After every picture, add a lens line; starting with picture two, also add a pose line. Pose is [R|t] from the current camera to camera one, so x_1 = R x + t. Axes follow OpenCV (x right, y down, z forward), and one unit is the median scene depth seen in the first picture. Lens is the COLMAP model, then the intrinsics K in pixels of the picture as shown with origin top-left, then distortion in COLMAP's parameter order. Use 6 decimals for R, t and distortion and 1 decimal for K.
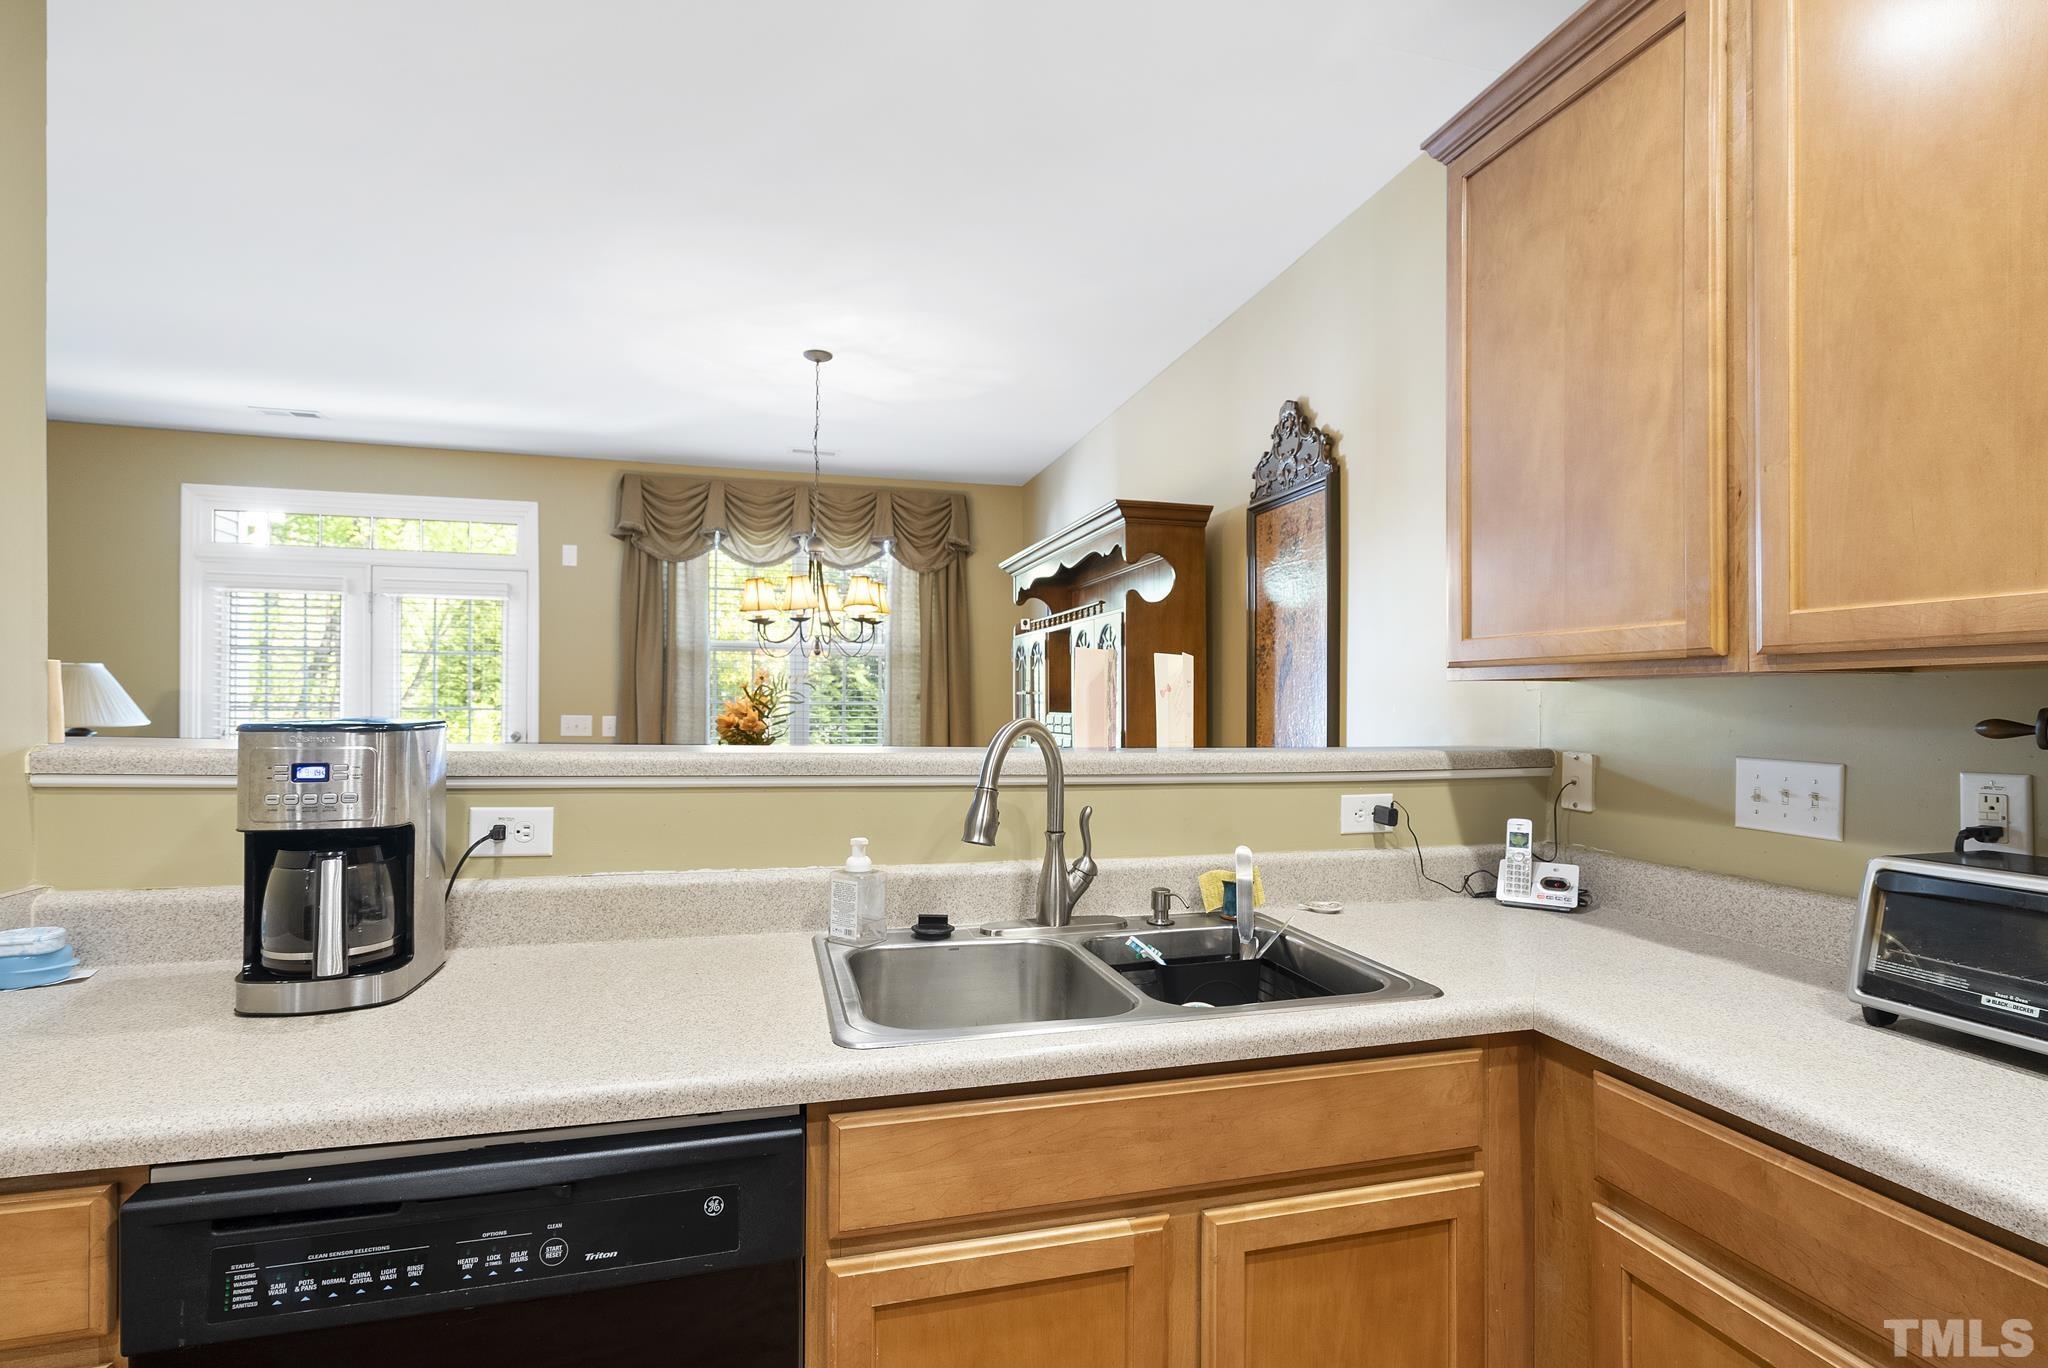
lens RADIAL K [[945.5, 0, 1022.6], [0, 945.5, 697.8], [0, 0, 1]] dist [-0.005527, 0.002471]
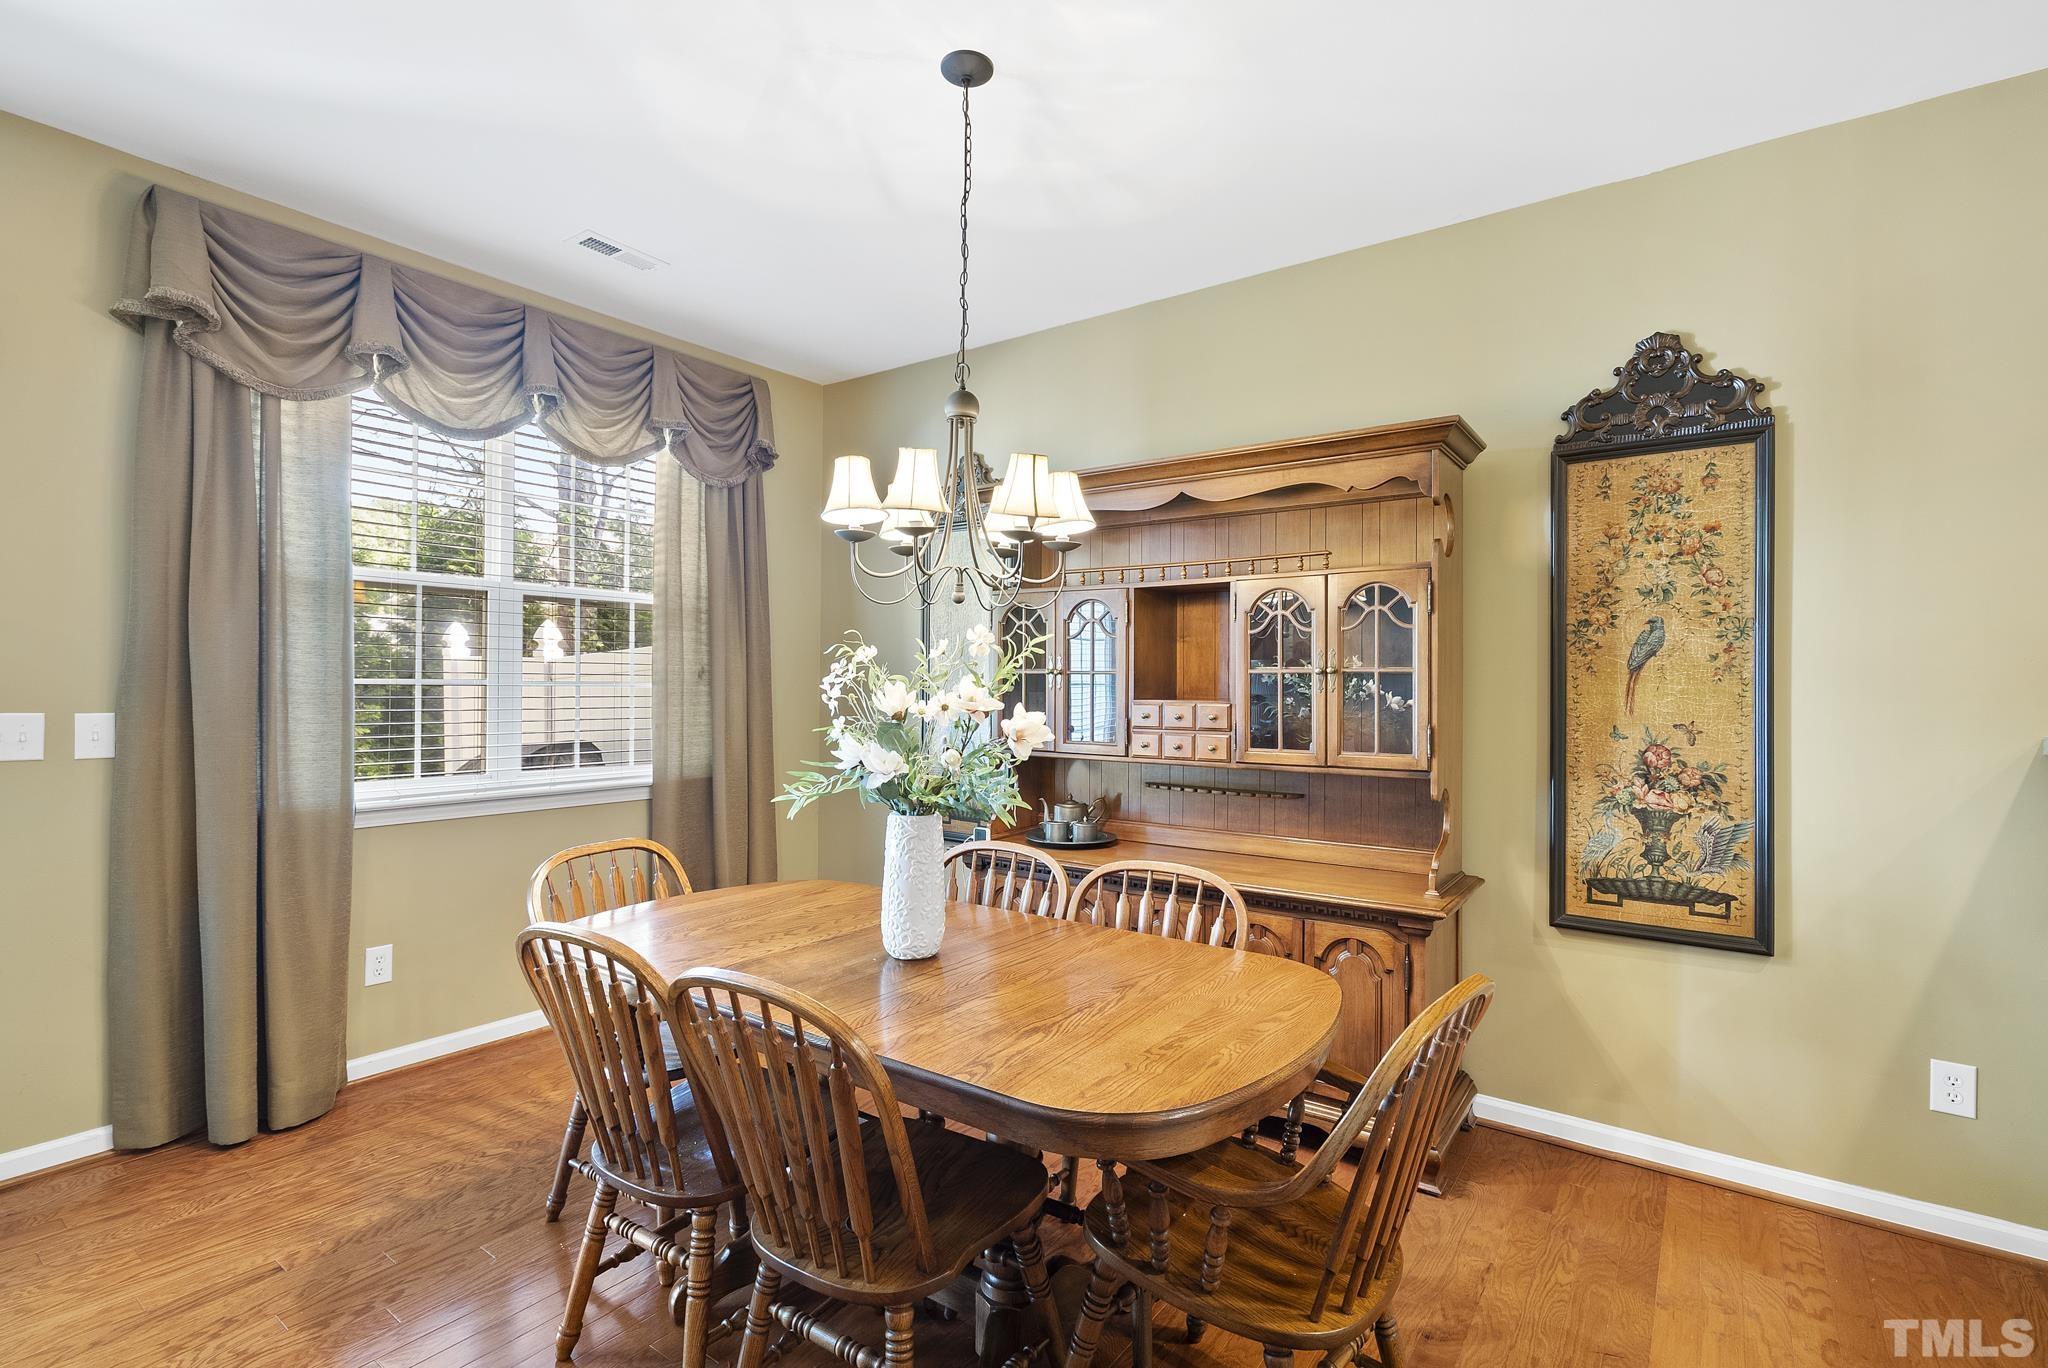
lens RADIAL K [[945.5, 0, 1020.9], [0, 945.5, 683.0], [0, 0, 1]] dist [-0.005527, 0.002471]
pose [[0.781278, 0.001455, 0.624182, -1.382747], [-0.007010, 0.999955, 0.006443, -0.003024], [-0.624144, -0.009409, 0.781253, 1.383206]]
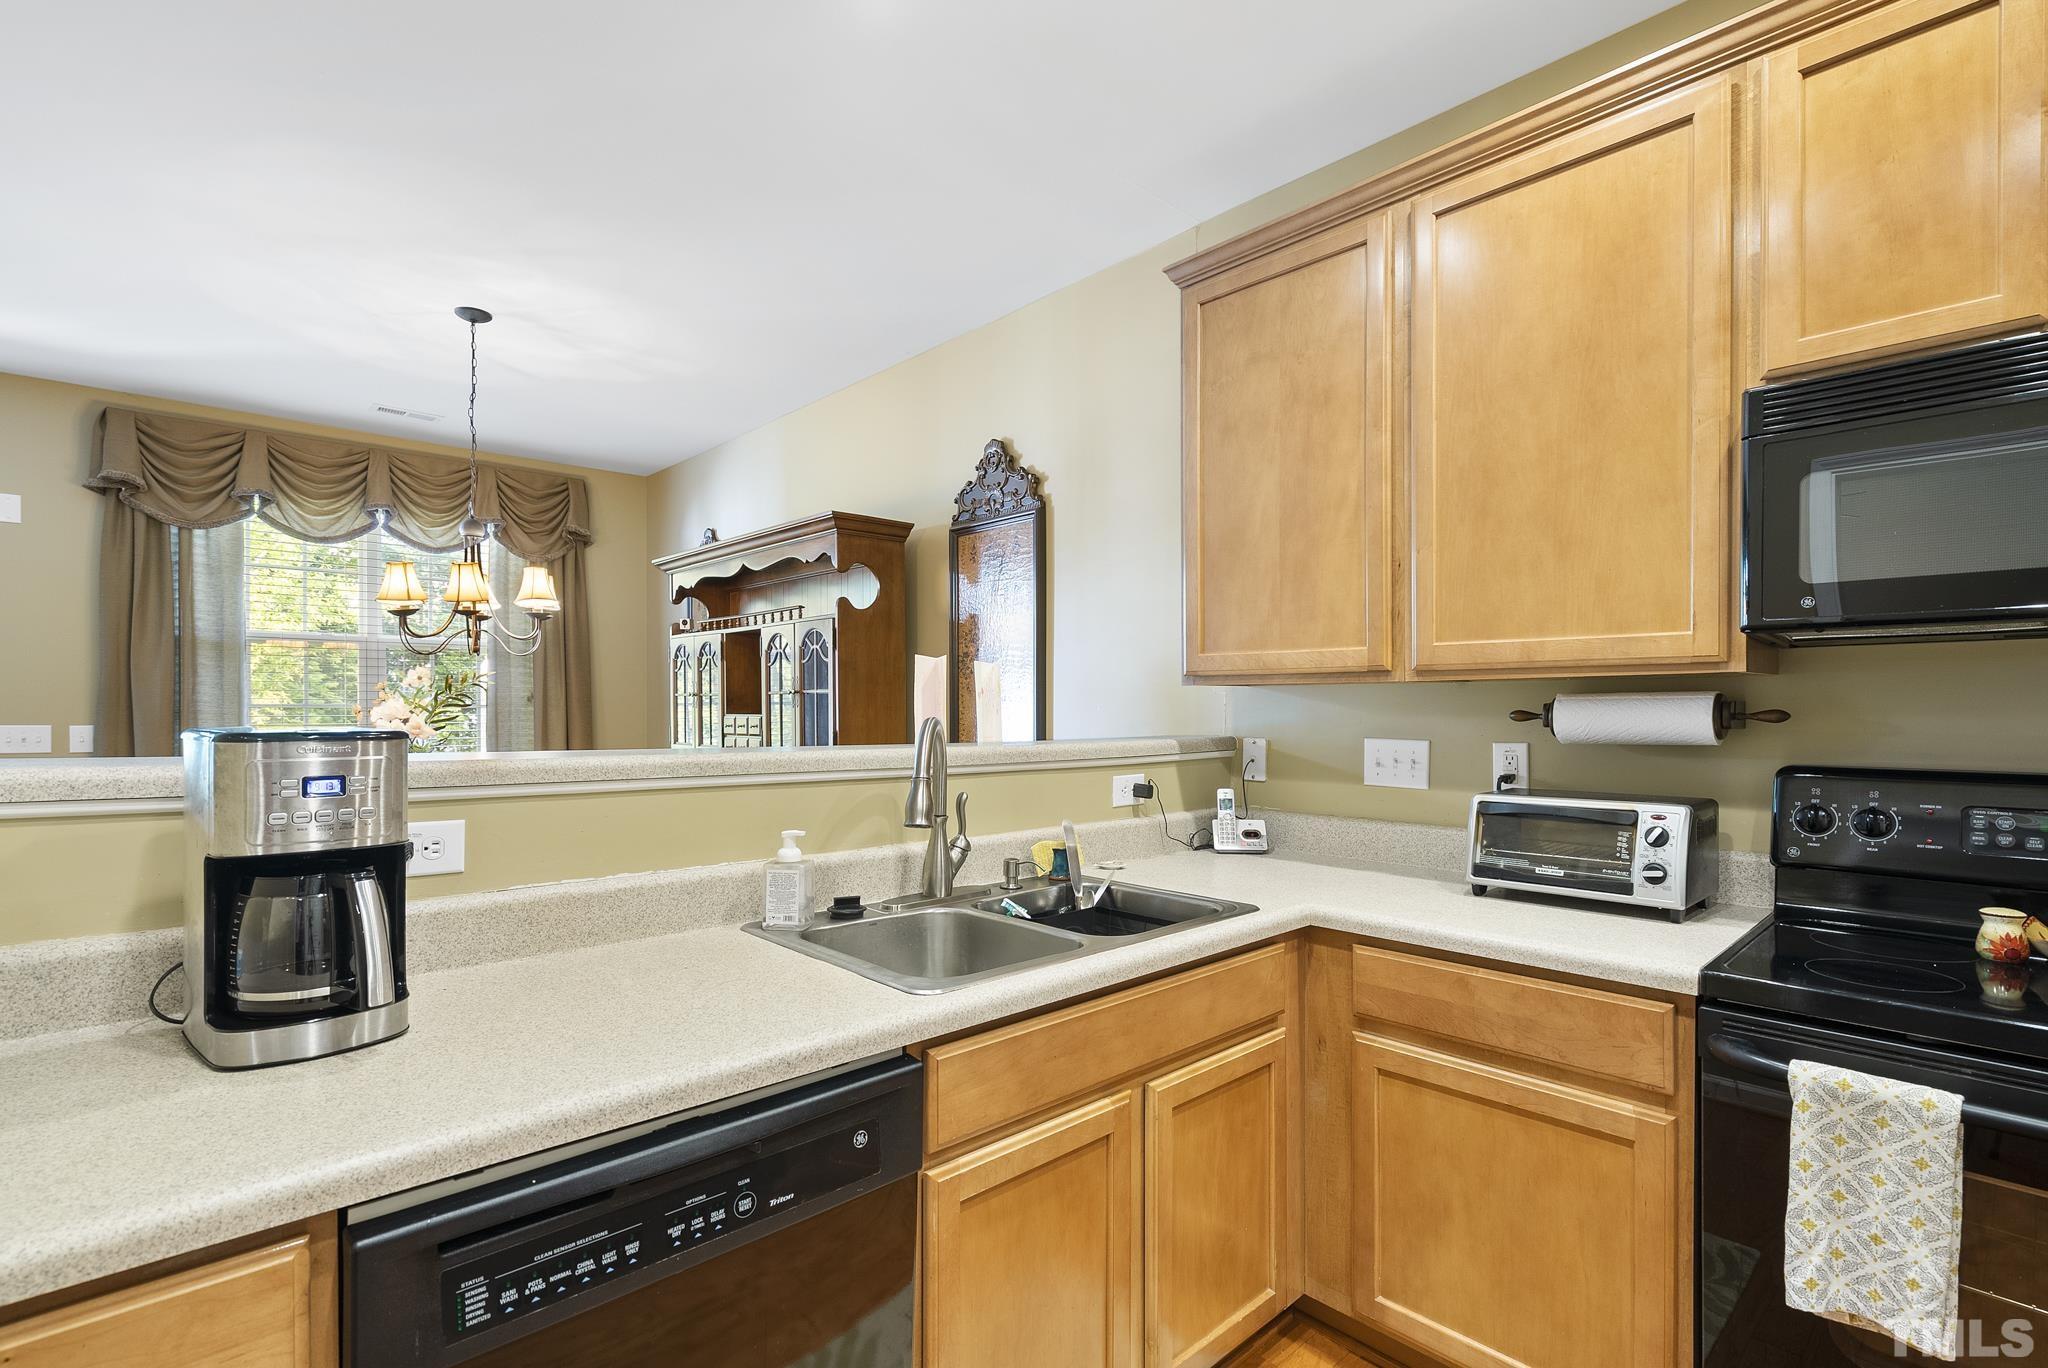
lens RADIAL K [[945.5, 0, 1025.1], [0, 945.5, 710.7], [0, 0, 1]] dist [-0.005527, 0.002471]
pose [[0.885292, -0.008724, 0.464953, -0.441969], [0.002816, 0.999906, 0.013400, -0.001508], [-0.465027, -0.010554, 0.885234, -0.074027]]
